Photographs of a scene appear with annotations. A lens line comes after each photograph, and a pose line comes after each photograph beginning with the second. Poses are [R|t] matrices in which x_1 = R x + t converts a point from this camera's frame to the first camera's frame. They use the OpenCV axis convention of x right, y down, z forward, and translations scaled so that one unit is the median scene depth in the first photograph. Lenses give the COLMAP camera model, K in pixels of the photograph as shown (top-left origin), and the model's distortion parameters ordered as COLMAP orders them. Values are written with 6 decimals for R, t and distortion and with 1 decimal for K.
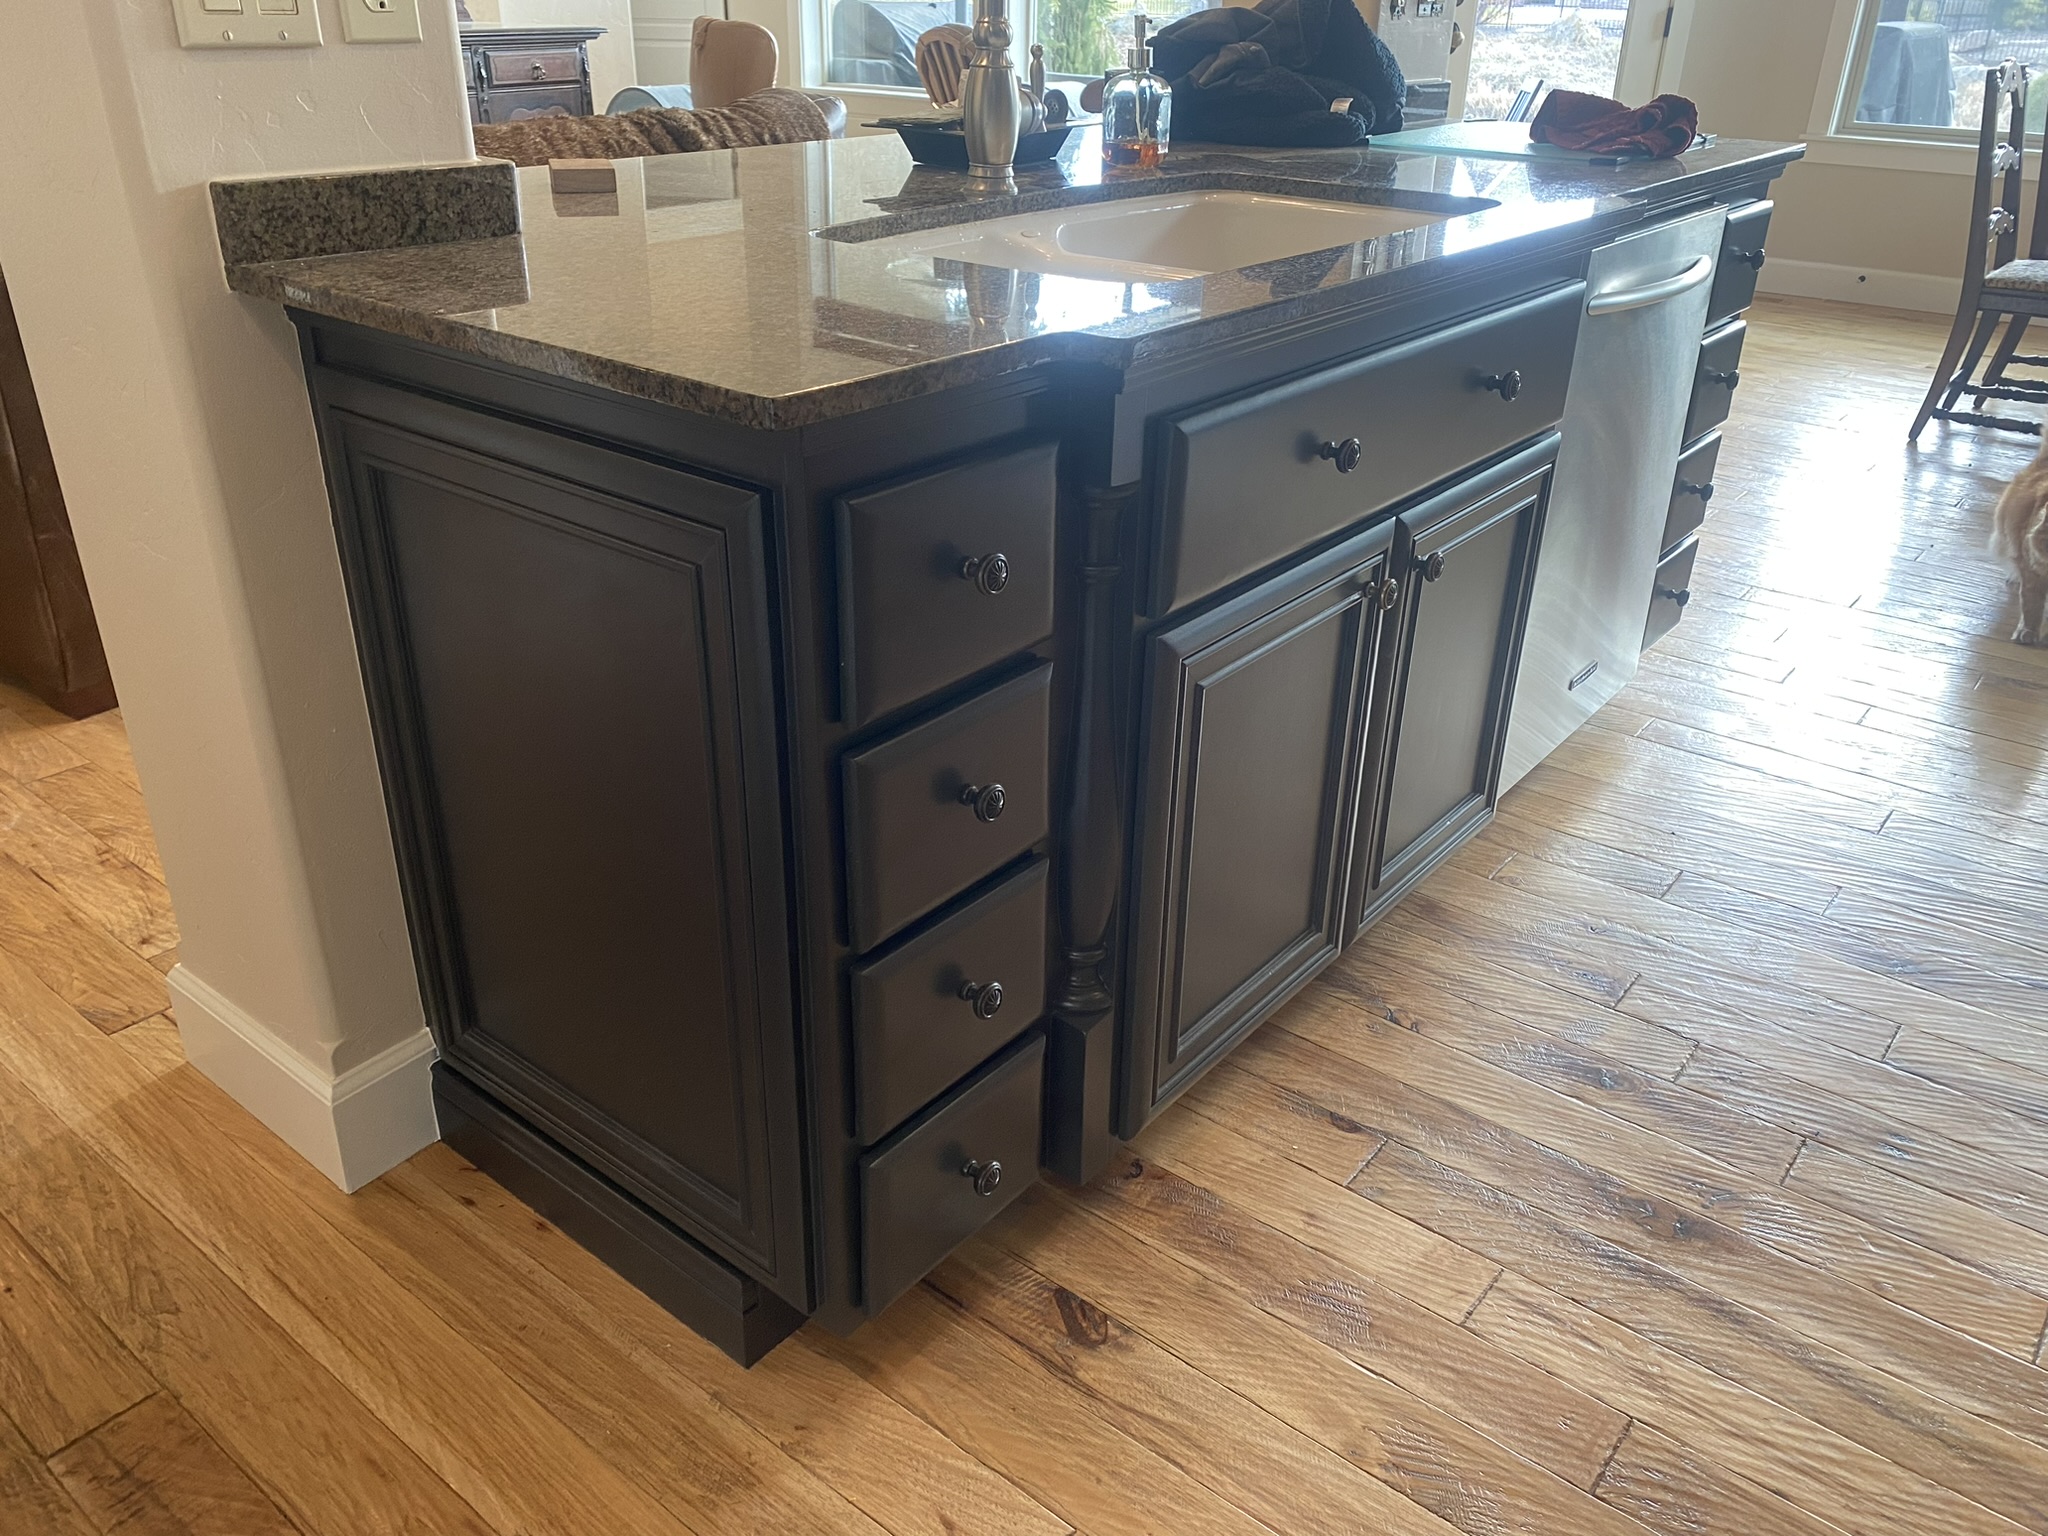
lens RADIAL K [[1568.0, 0, 1024.0], [0, 1568.0, 768.0], [0, 0, 1]] dist [0.005932, -0.003932]
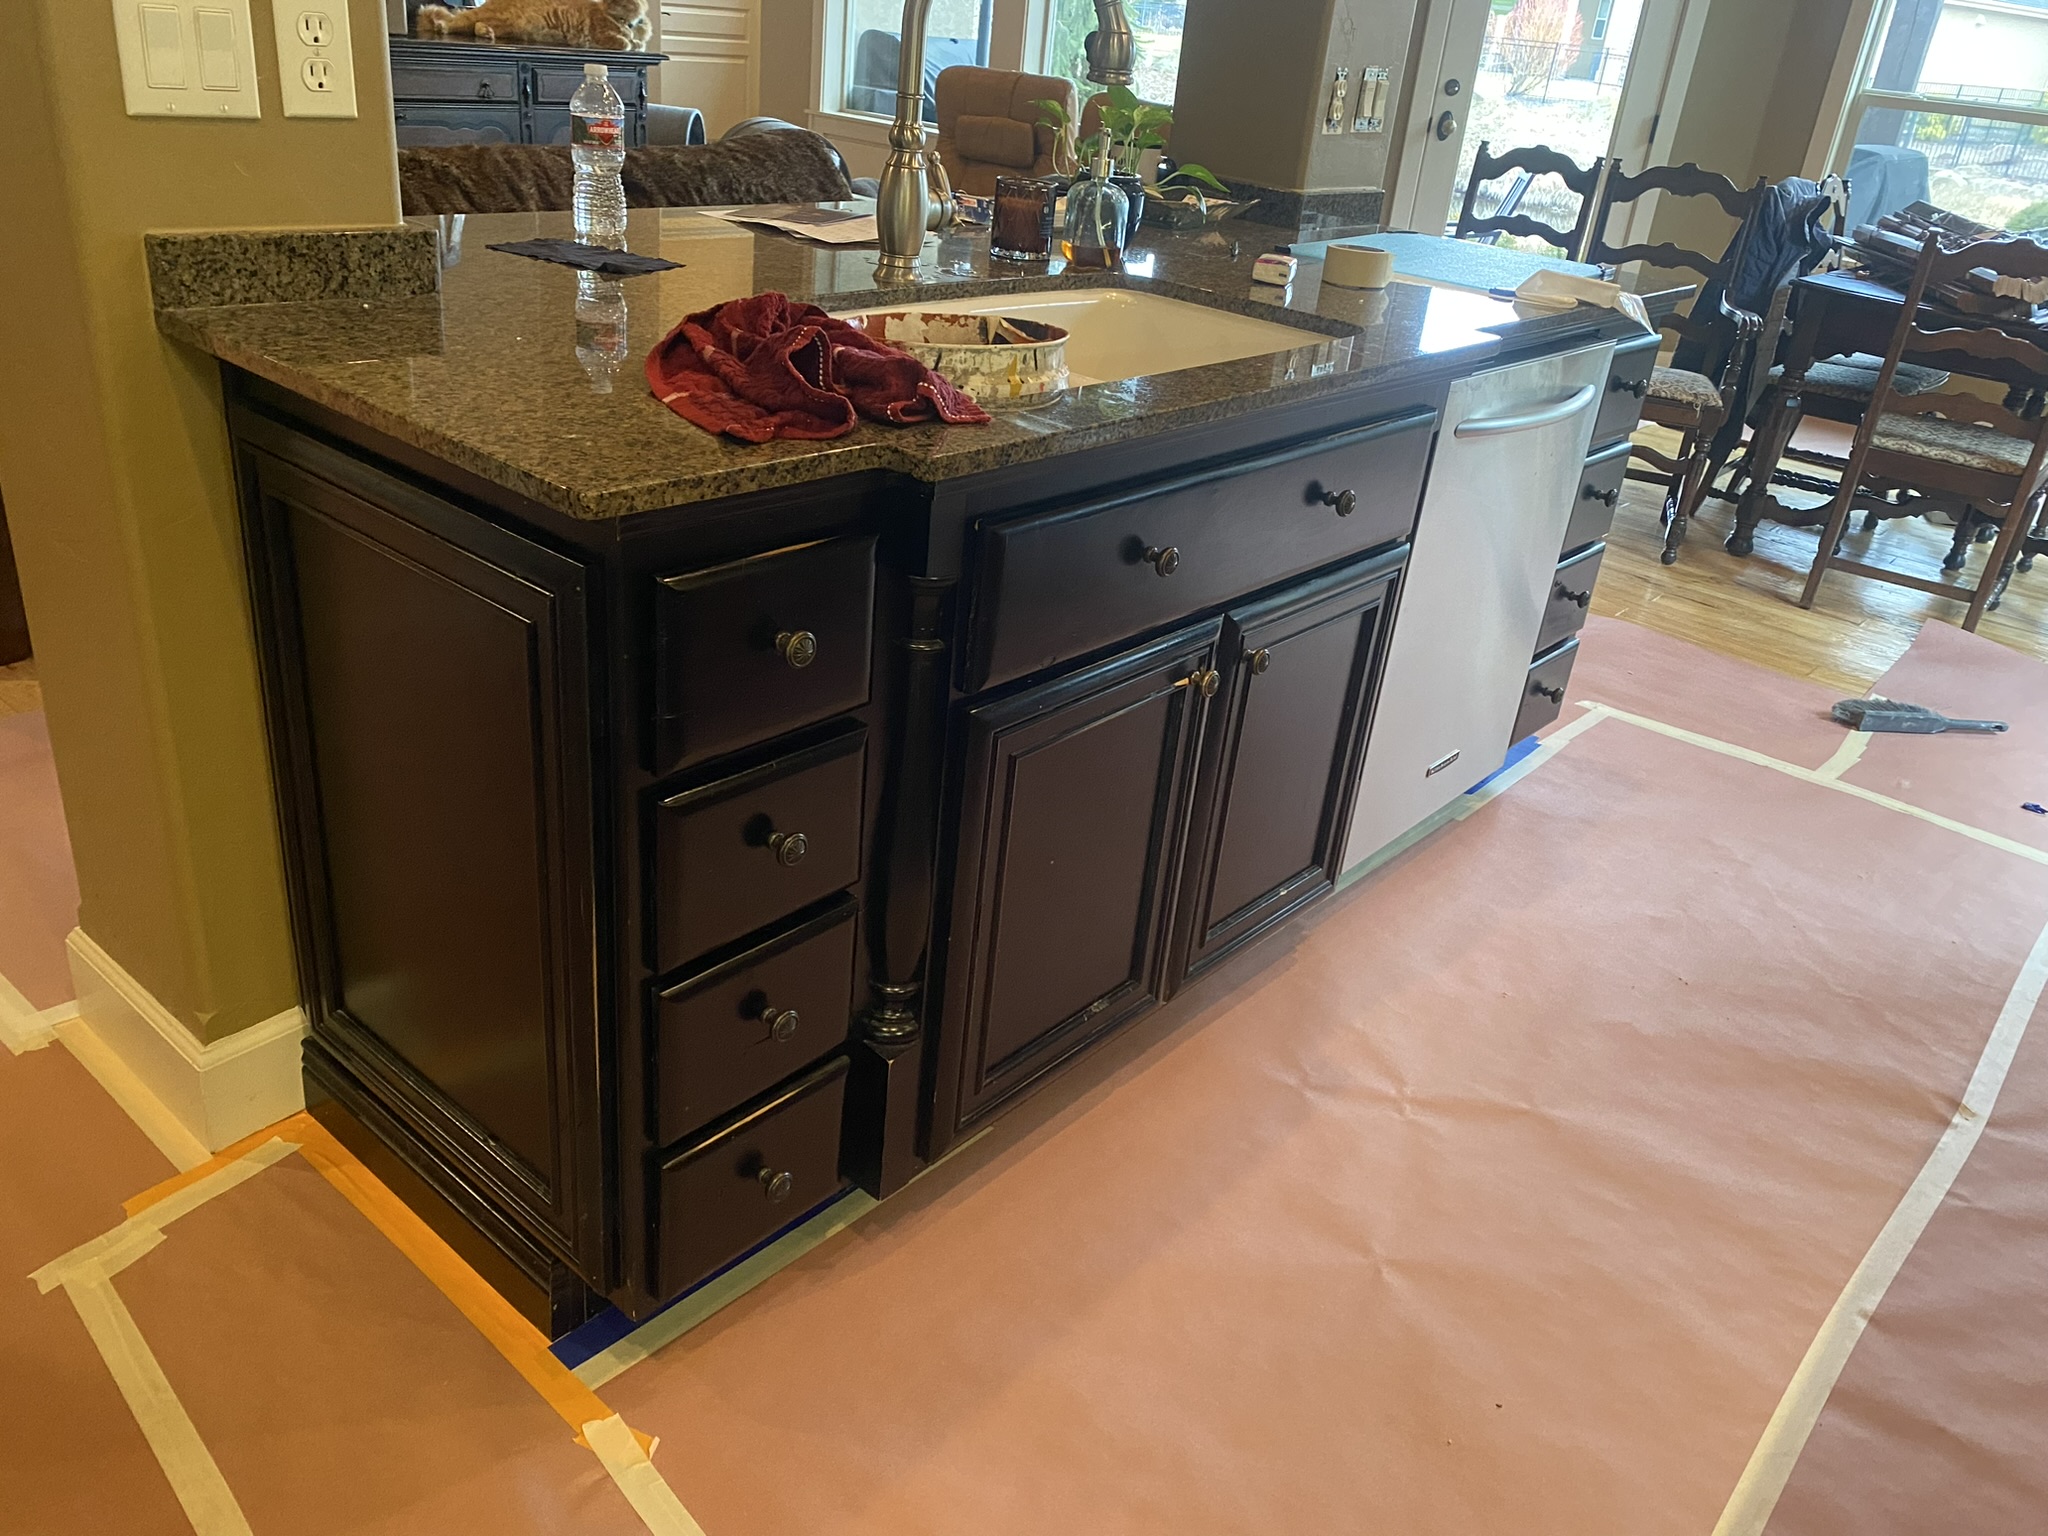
lens RADIAL K [[1549.3, 0, 1024.0], [0, 1549.3, 768.0], [0, 0, 1]] dist [-0.000831, 0.004466]
pose [[0.996317, 0.084543, 0.014293, 0.106572], [-0.084355, 0.996348, -0.013258, -0.030647], [-0.015361, 0.012003, 0.999810, -0.093176]]
